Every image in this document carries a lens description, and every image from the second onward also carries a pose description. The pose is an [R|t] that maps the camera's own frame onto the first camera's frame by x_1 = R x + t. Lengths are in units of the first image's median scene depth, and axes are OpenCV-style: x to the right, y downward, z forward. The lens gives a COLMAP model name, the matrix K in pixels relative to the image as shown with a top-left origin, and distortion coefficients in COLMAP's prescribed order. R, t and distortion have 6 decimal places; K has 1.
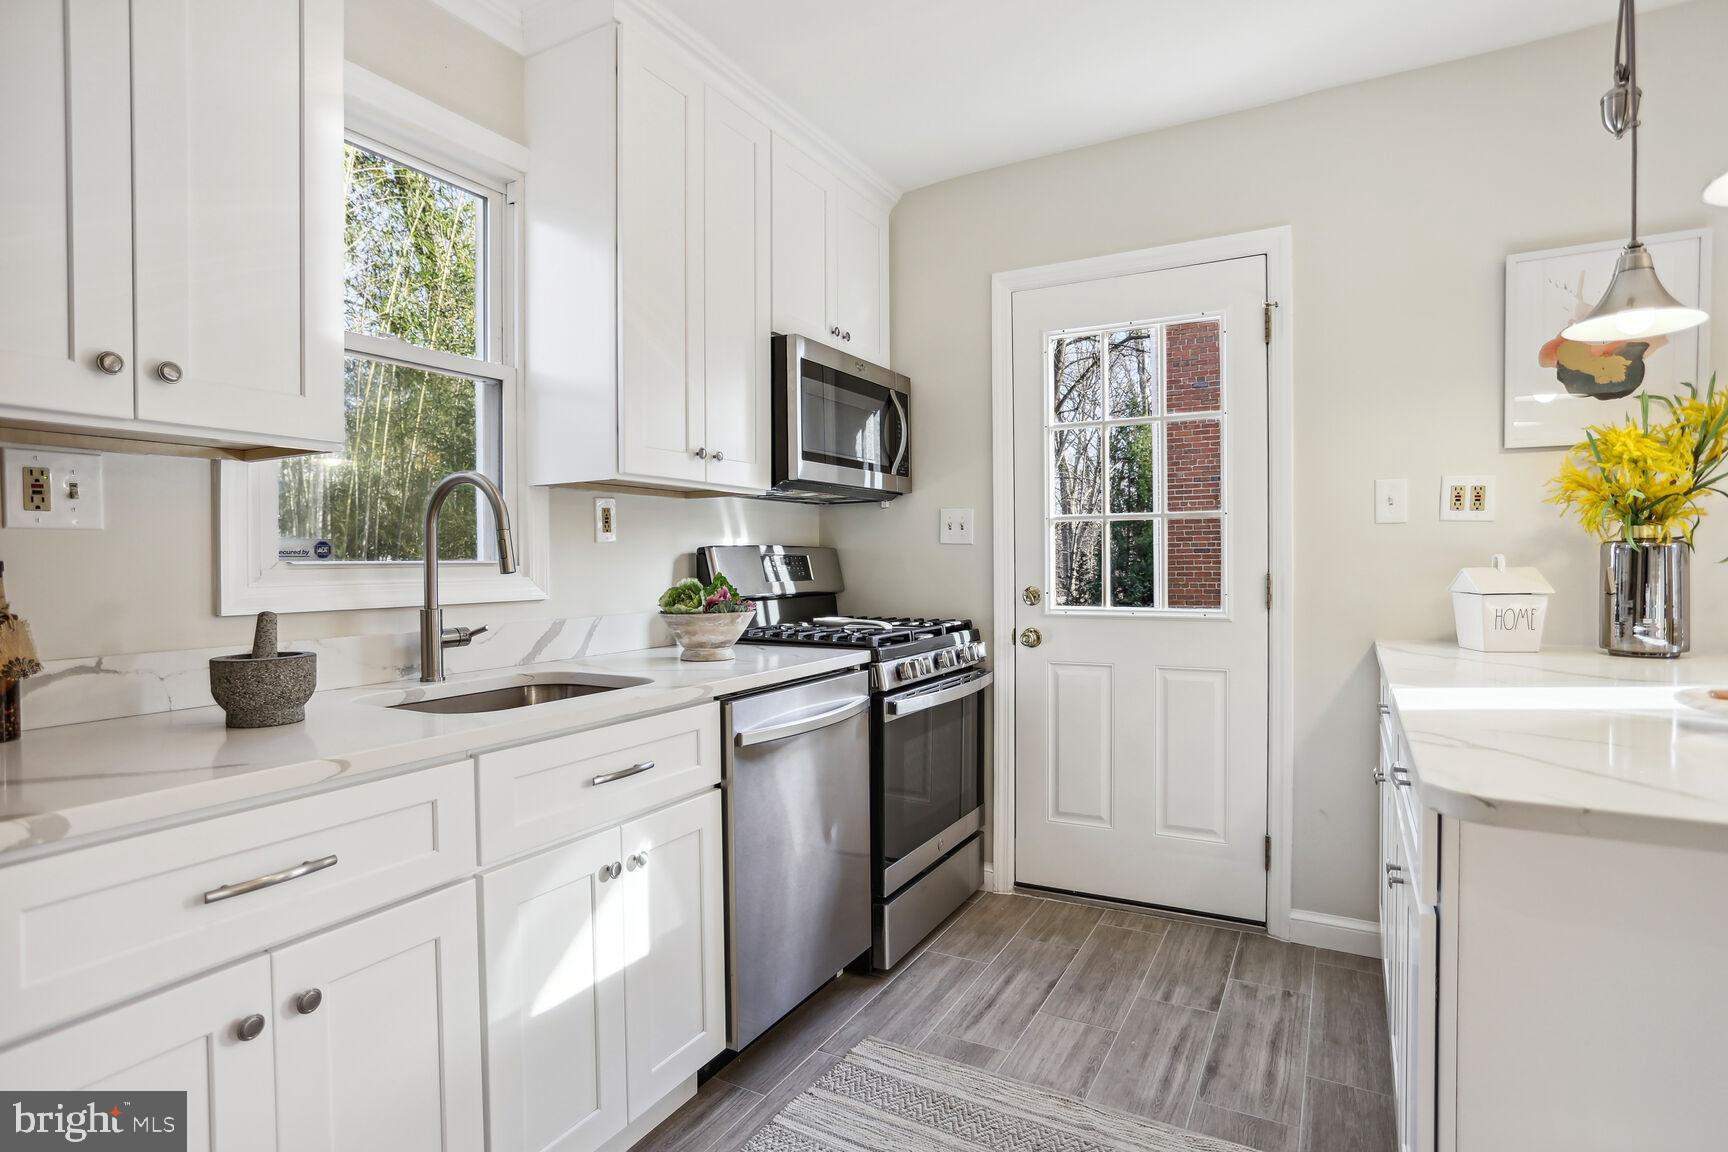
lens RADIAL K [[884.3, 0, 849.1], [0, 884.3, 574.8], [0, 0, 1]] dist [-0.048549, 0.019430]
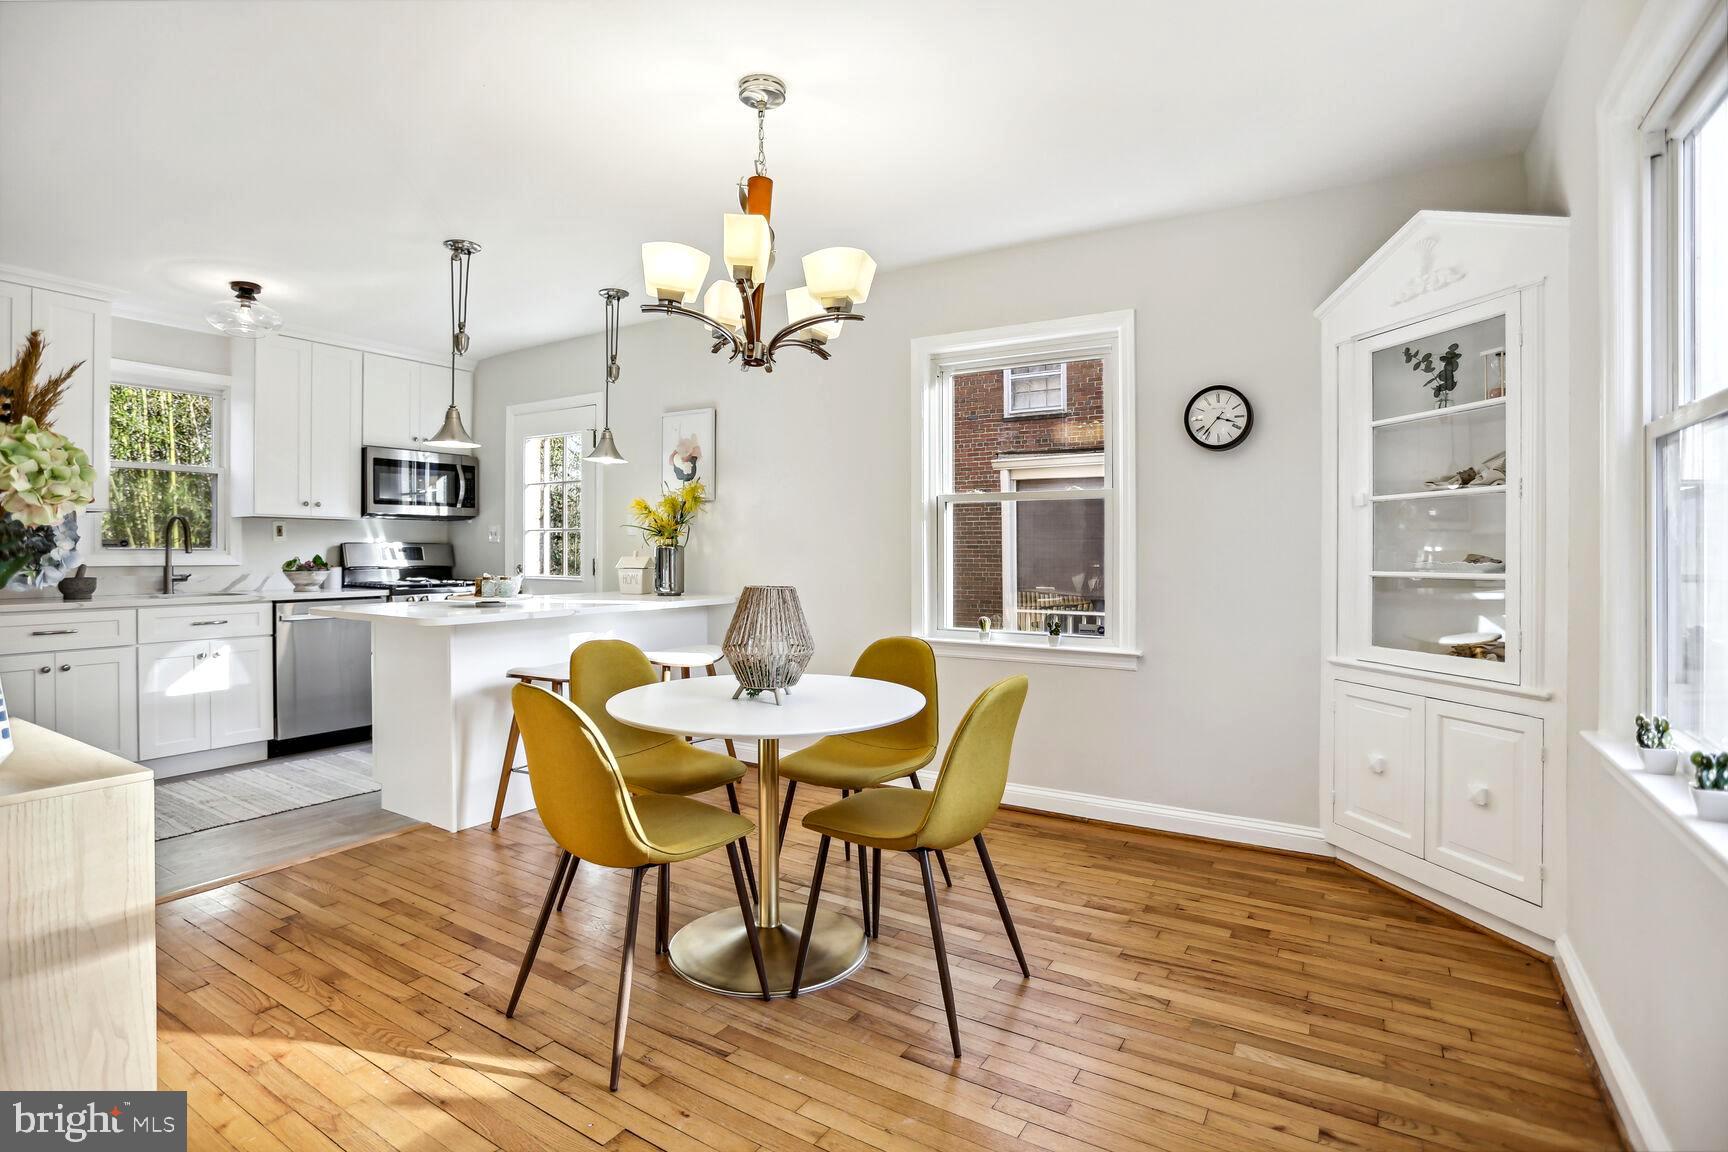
lens RADIAL K [[884.3, 0, 884.9], [0, 884.3, 556.1], [0, 0, 1]] dist [-0.048549, 0.019430]
pose [[0.999147, 0.012999, -0.039203, 1.432128], [-0.013407, 0.999859, -0.010146, 0.004264], [0.039065, 0.010663, 0.999180, -1.209850]]
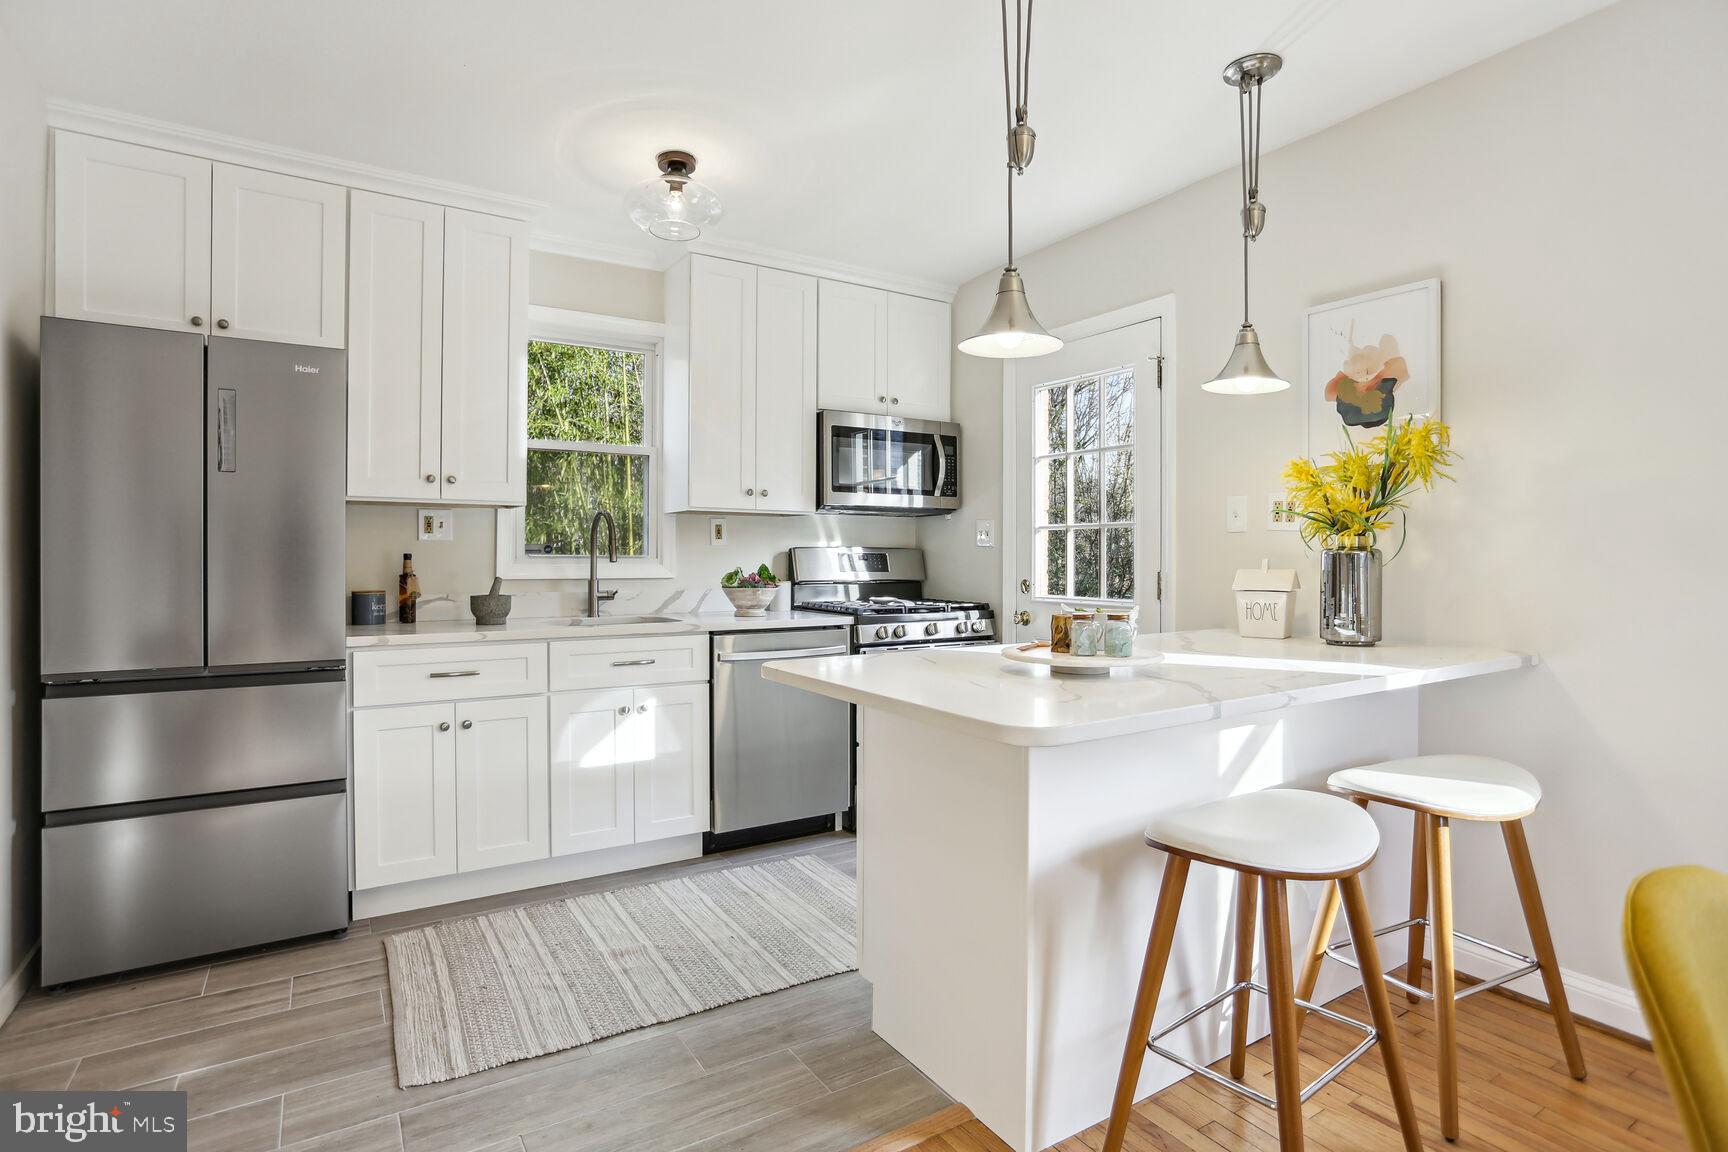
lens RADIAL K [[884.3, 0, 833.4], [0, 884.3, 566.3], [0, 0, 1]] dist [-0.048549, 0.019430]
pose [[0.866107, 0.016620, -0.499583, 0.798391], [-0.018804, 0.999823, 0.000663, -0.002312], [0.499505, 0.008820, 0.866266, -0.362424]]
